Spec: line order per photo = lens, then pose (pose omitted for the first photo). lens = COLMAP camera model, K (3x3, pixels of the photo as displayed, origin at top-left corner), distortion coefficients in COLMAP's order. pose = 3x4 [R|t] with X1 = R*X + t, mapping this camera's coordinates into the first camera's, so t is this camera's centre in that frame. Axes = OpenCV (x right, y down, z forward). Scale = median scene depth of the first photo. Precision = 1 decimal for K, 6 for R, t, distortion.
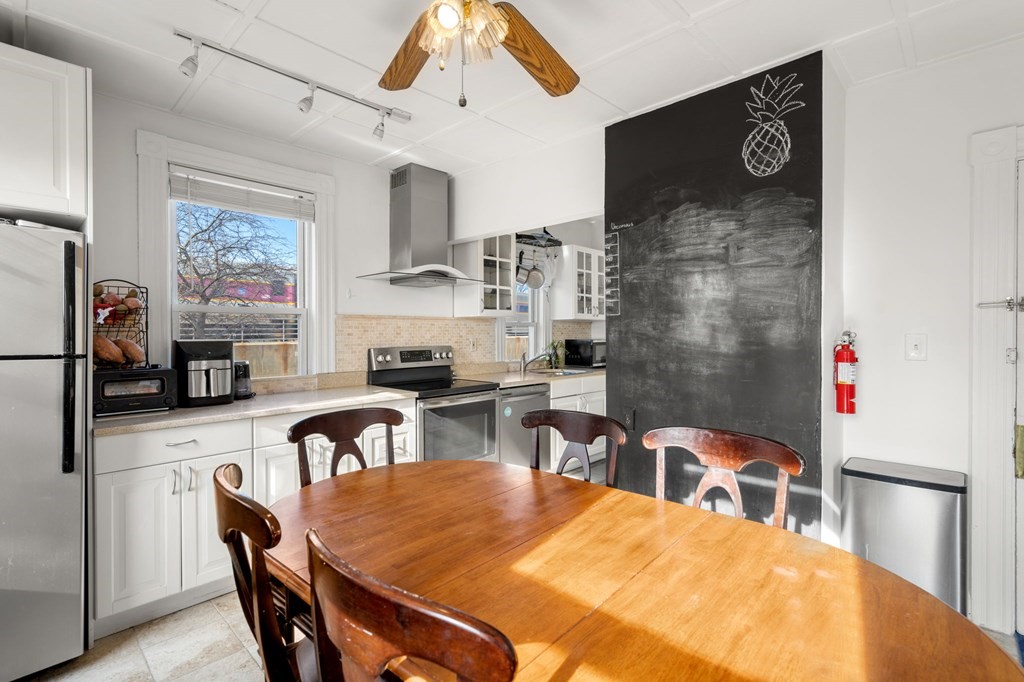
lens RADIAL K [[484.9, 0, 522.3], [0, 484.9, 336.9], [0, 0, 1]] dist [0.002352, -0.000244]
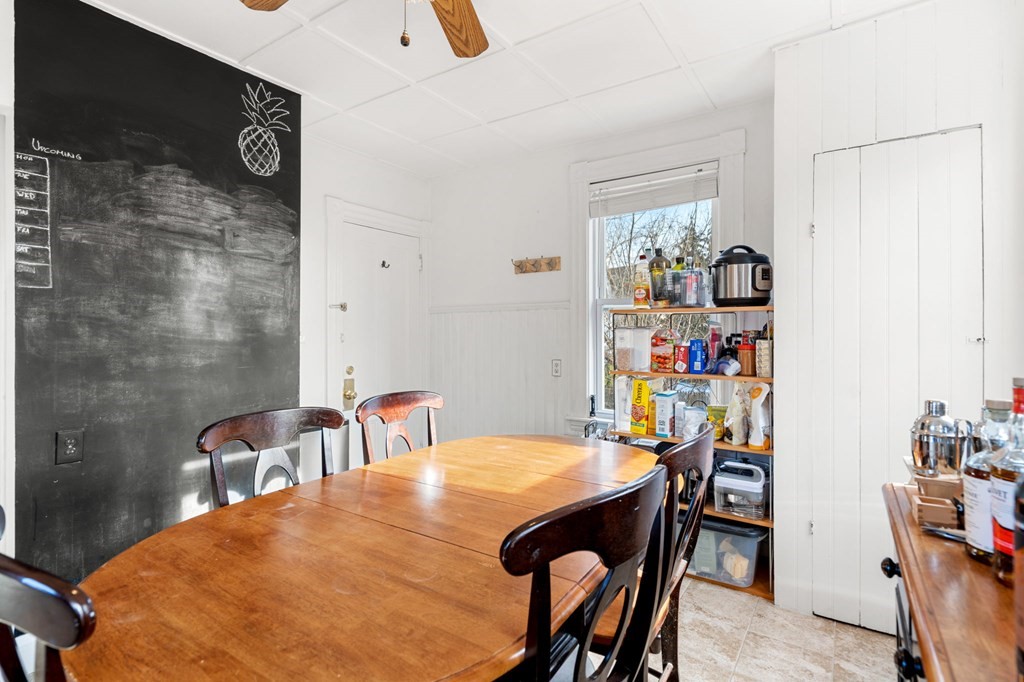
lens RADIAL K [[484.9, 0, 507.4], [0, 484.9, 329.5], [0, 0, 1]] dist [0.002352, -0.000244]
pose [[-0.144243, 0.005770, 0.989525, -0.566949], [0.007412, 0.999961, -0.004751, 0.017810], [-0.989514, 0.006649, -0.144281, 0.540924]]
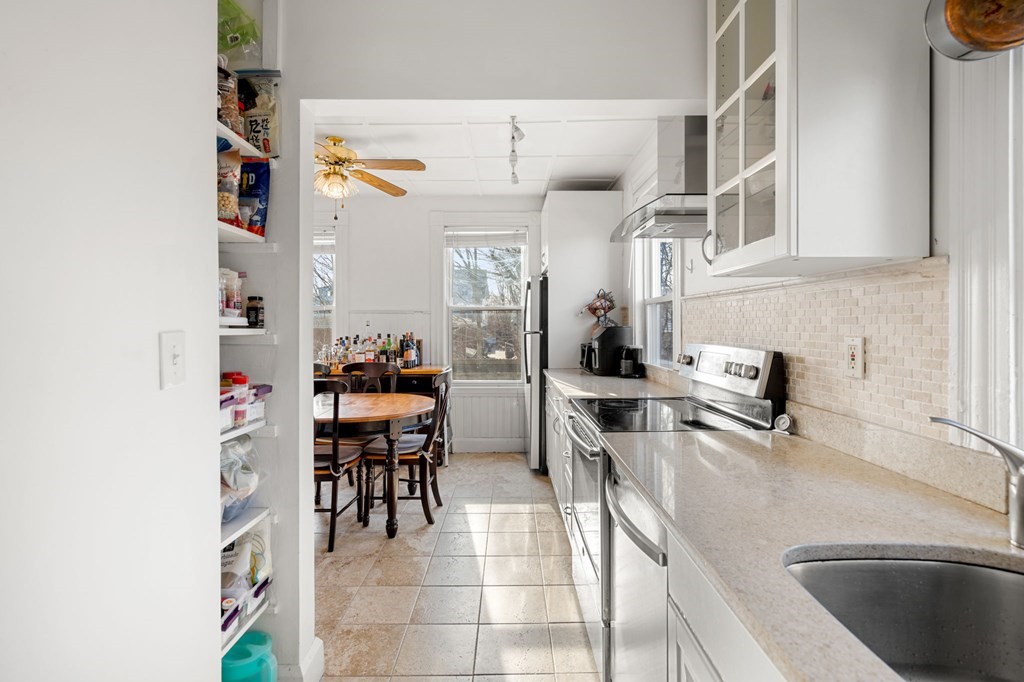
lens RADIAL K [[484.9, 0, 507.8], [0, 484.9, 331.0], [0, 0, 1]] dist [0.002352, -0.000244]
pose [[-0.745398, 0.010265, -0.666541, 0.429581], [-0.002135, 0.999840, 0.017785, -0.003602], [0.666617, 0.014681, -0.745256, 1.804006]]
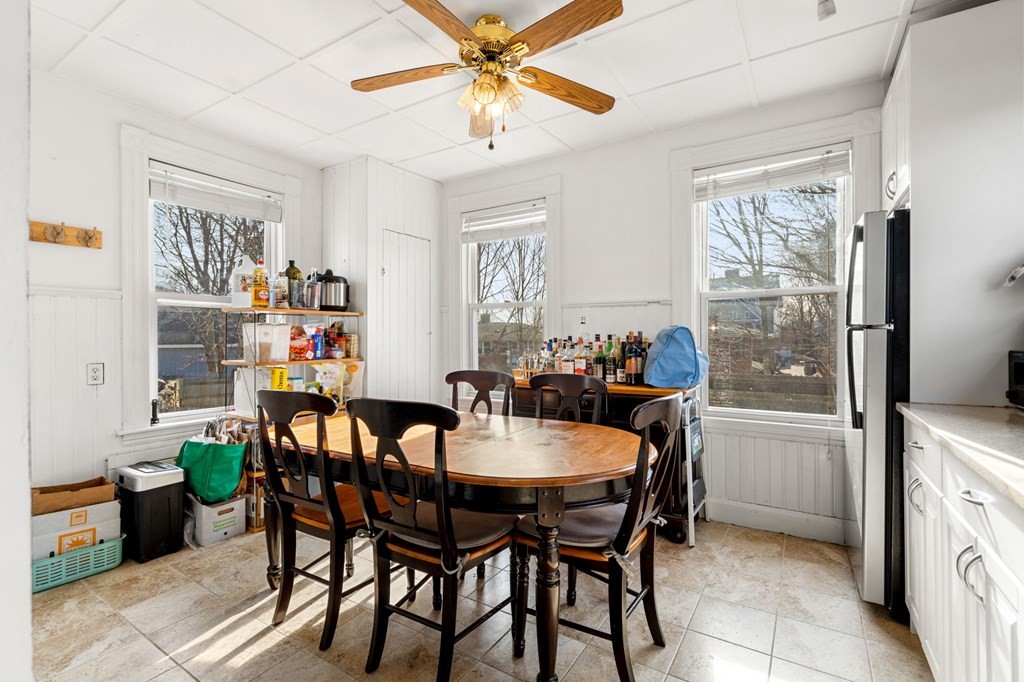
lens RADIAL K [[471.0, 0, 506.3], [0, 471.0, 340.0], [0, 0, 1]] dist [-0.002266, 0.000182]
pose [[-0.987312, 0.005272, -0.158703, 0.030022], [0.003571, 0.999933, 0.011002, 0.038905], [0.158750, 0.010296, -0.987265, 1.354386]]
